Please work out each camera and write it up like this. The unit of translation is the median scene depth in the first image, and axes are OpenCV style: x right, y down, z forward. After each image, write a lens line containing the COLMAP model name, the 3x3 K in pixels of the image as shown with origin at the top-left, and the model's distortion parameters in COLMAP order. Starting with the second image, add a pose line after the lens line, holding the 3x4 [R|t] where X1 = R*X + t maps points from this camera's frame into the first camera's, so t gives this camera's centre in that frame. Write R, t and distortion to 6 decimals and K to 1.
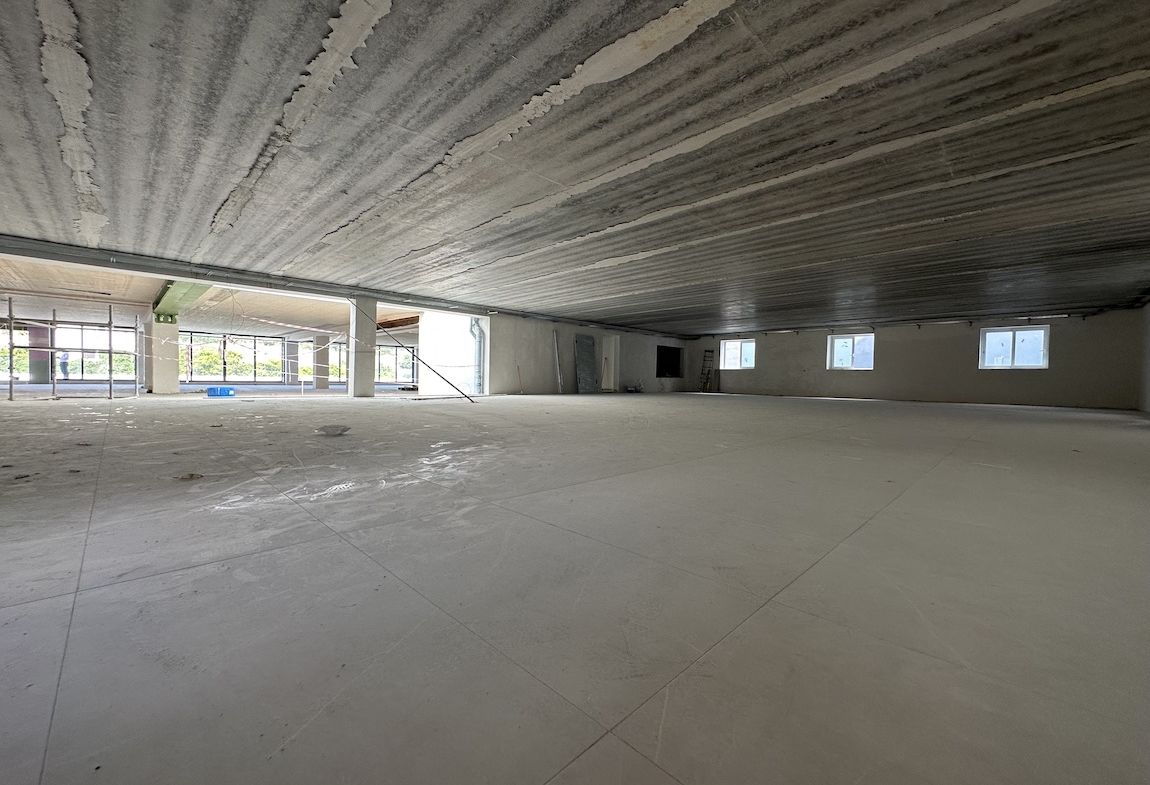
lens RADIAL K [[459.0, 0, 575.0], [0, 459.0, 392.5], [0, 0, 1]] dist [-0.000287, -0.000737]
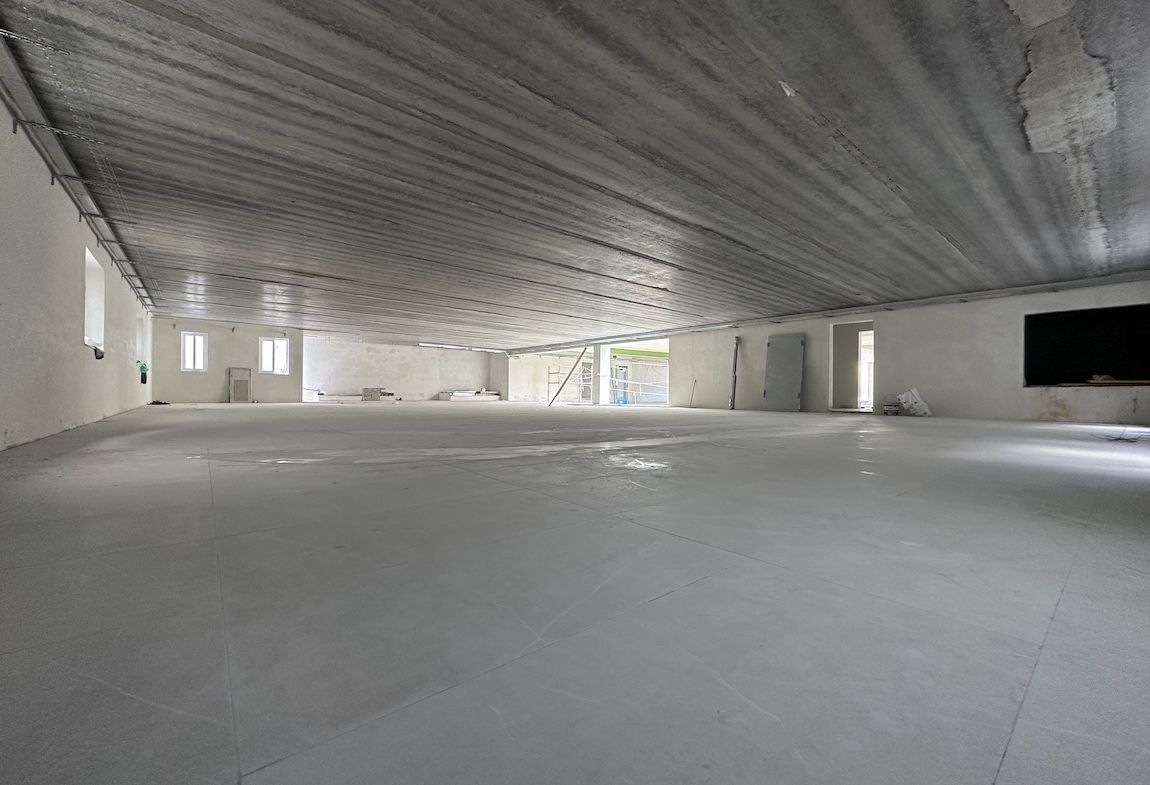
lens RADIAL K [[459.0, 0, 575.0], [0, 459.0, 392.5], [0, 0, 1]] dist [-0.000287, -0.000737]
pose [[-0.090655, -0.017322, -0.995732, 0.663522], [-0.038582, 0.999159, -0.013869, -0.004308], [0.995135, 0.037160, -0.091247, 0.603844]]
